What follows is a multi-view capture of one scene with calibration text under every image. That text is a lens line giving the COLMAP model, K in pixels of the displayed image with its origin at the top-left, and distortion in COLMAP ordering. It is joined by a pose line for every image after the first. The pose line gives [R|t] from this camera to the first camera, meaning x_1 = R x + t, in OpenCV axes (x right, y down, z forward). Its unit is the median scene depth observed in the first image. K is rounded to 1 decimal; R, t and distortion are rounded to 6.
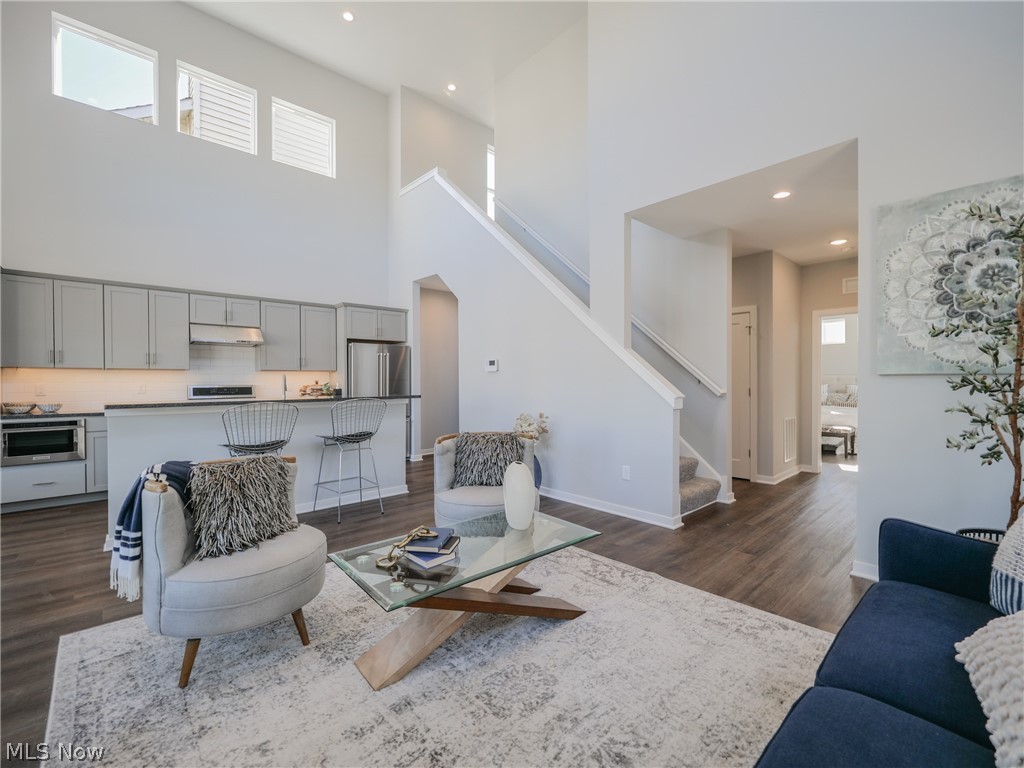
lens RADIAL K [[449.5, 0, 506.6], [0, 449.5, 381.9], [0, 0, 1]] dist [-0.002613, -0.000056]
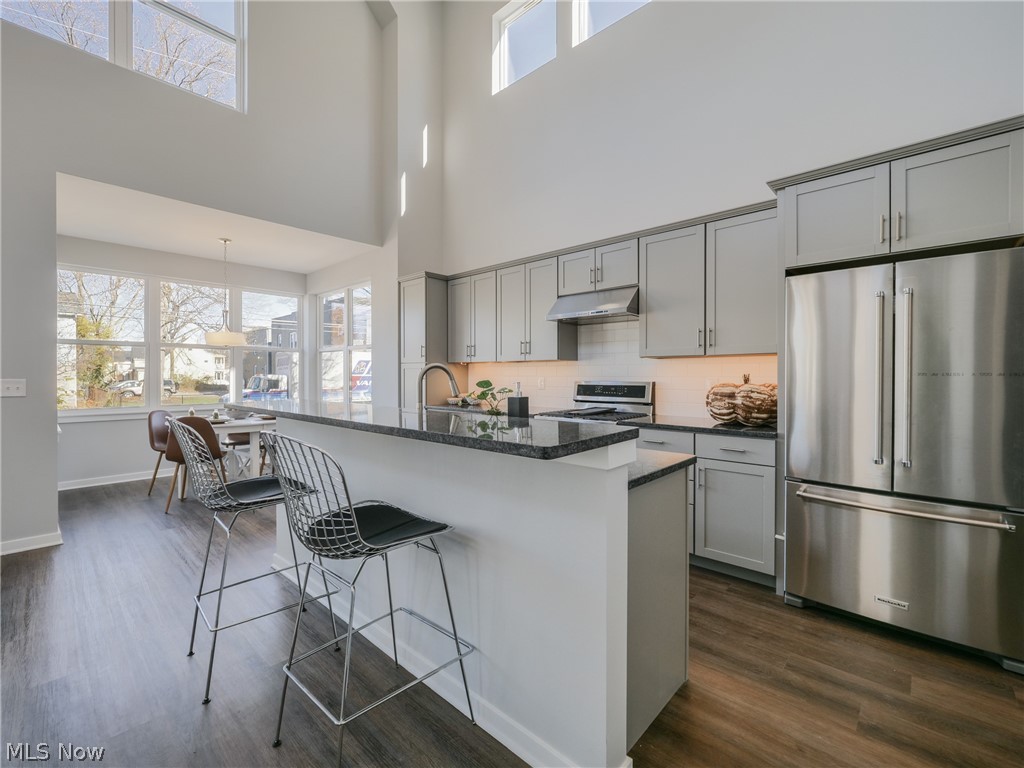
lens RADIAL K [[449.5, 0, 519.8], [0, 449.5, 380.0], [0, 0, 1]] dist [-0.002613, -0.000056]
pose [[0.098564, 0.007822, -0.995100, 0.020373], [-0.006735, 0.999951, 0.007193, 0.000142], [0.995108, 0.005993, 0.098611, 1.001443]]
